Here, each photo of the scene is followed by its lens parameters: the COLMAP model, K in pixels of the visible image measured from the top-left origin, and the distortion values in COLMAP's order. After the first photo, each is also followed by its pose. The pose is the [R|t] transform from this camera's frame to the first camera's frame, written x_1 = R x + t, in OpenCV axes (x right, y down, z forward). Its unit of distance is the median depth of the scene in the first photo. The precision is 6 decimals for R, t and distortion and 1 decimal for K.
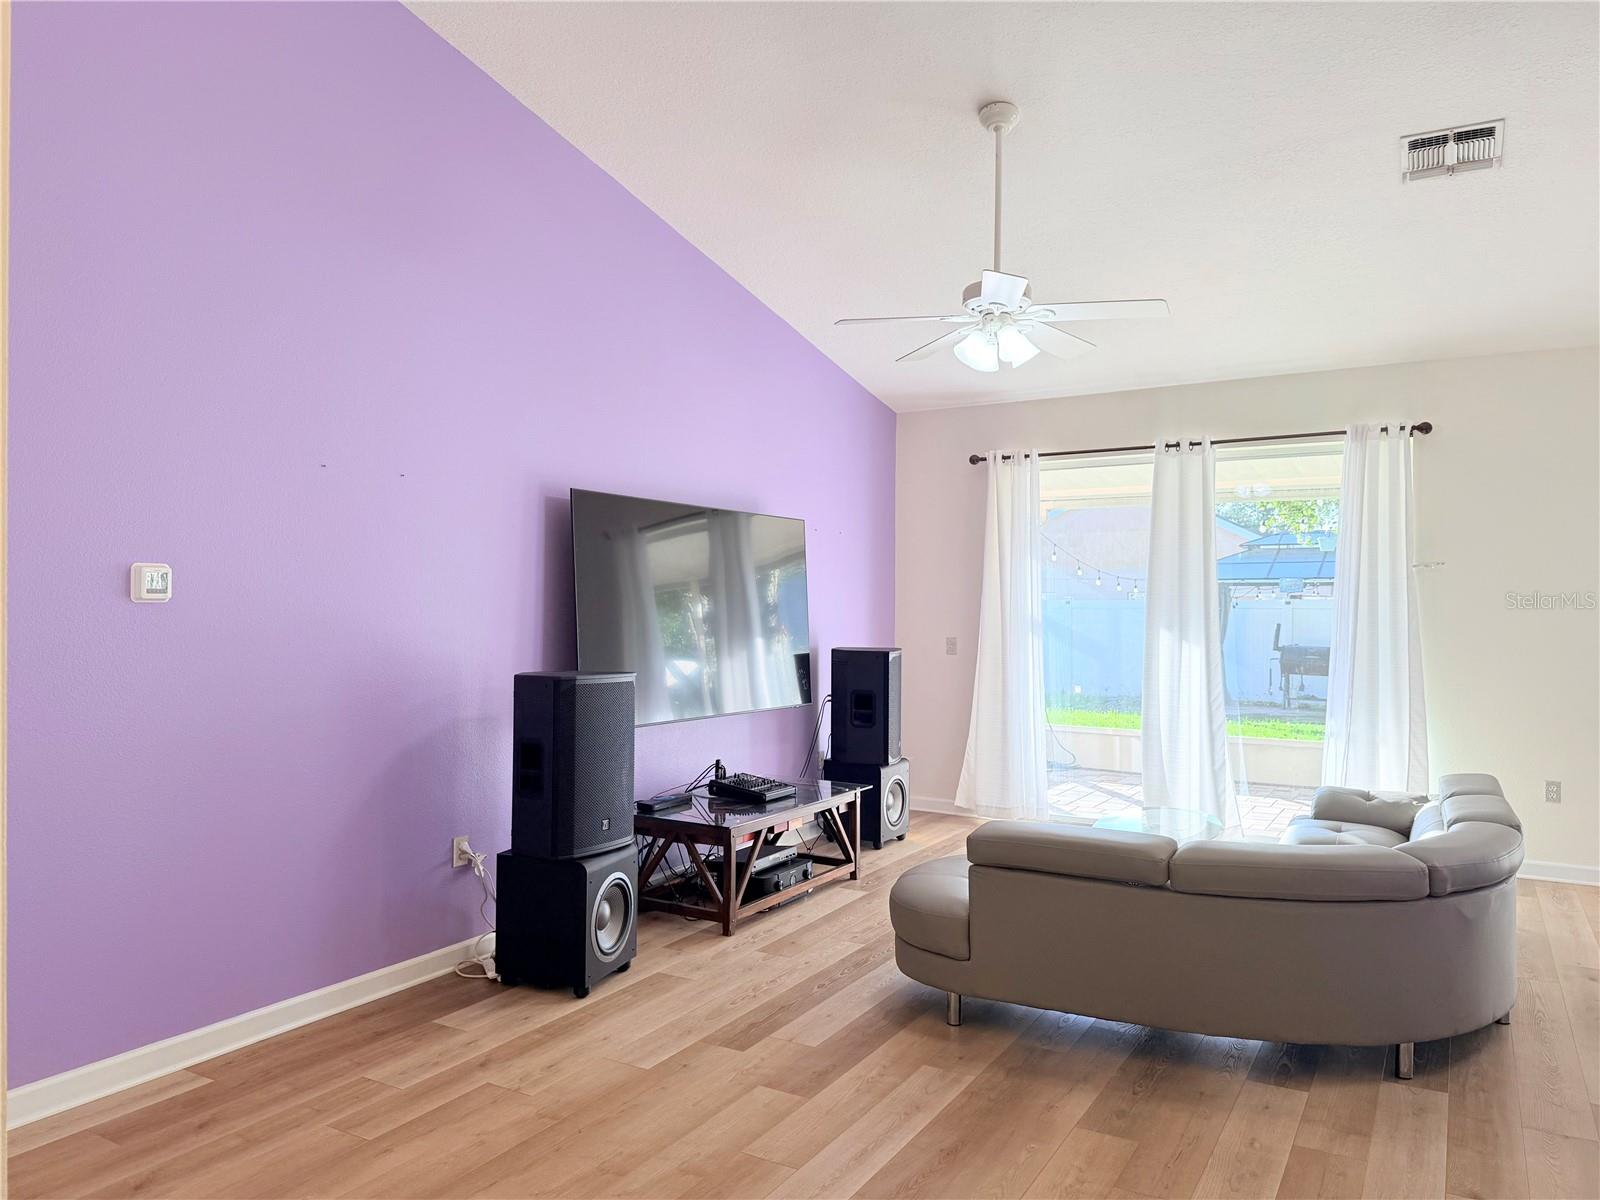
lens RADIAL K [[1138.9, 0, 783.4], [0, 1138.9, 595.5], [0, 0, 1]] dist [0.066577, -0.091206]
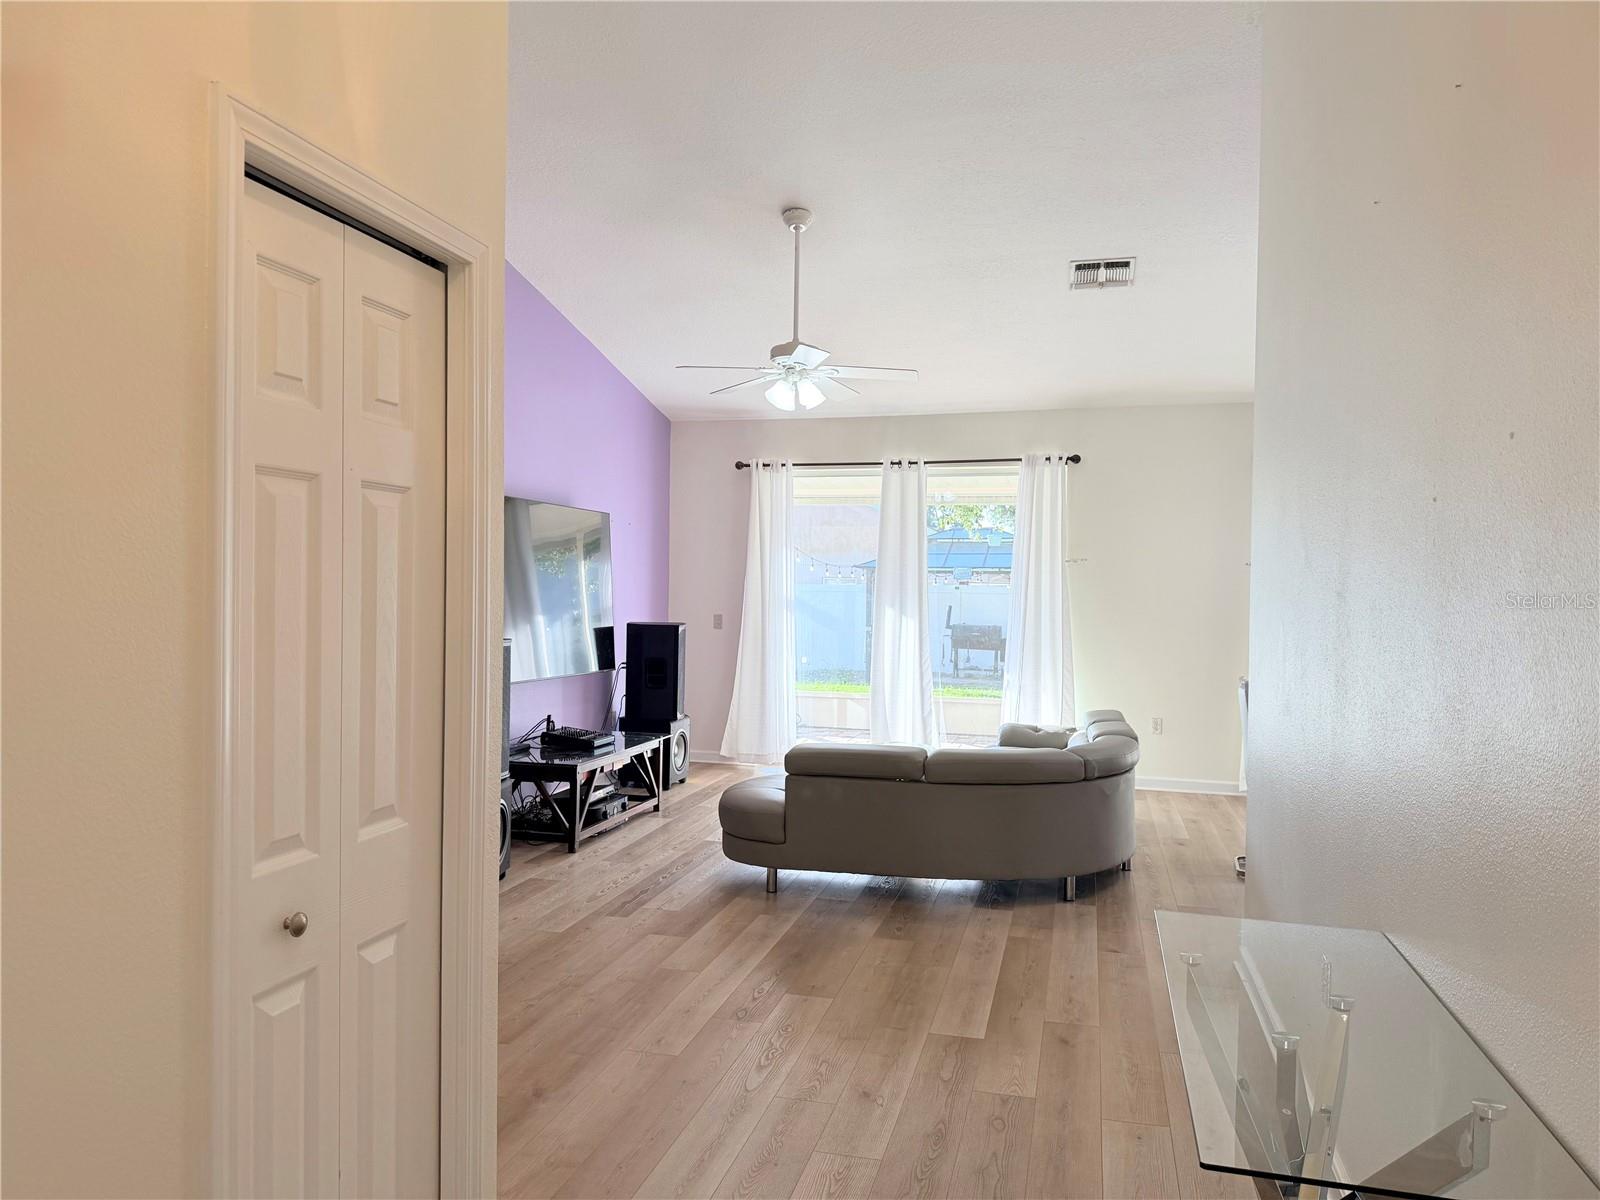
lens RADIAL K [[1138.9, 0, 770.7], [0, 1138.9, 595.7], [0, 0, 1]] dist [0.066577, -0.091206]
pose [[0.965123, 0.006222, 0.261722, -0.184125], [-0.010223, 0.999851, 0.013929, -0.000143], [-0.261596, -0.016119, 0.965043, -0.270470]]
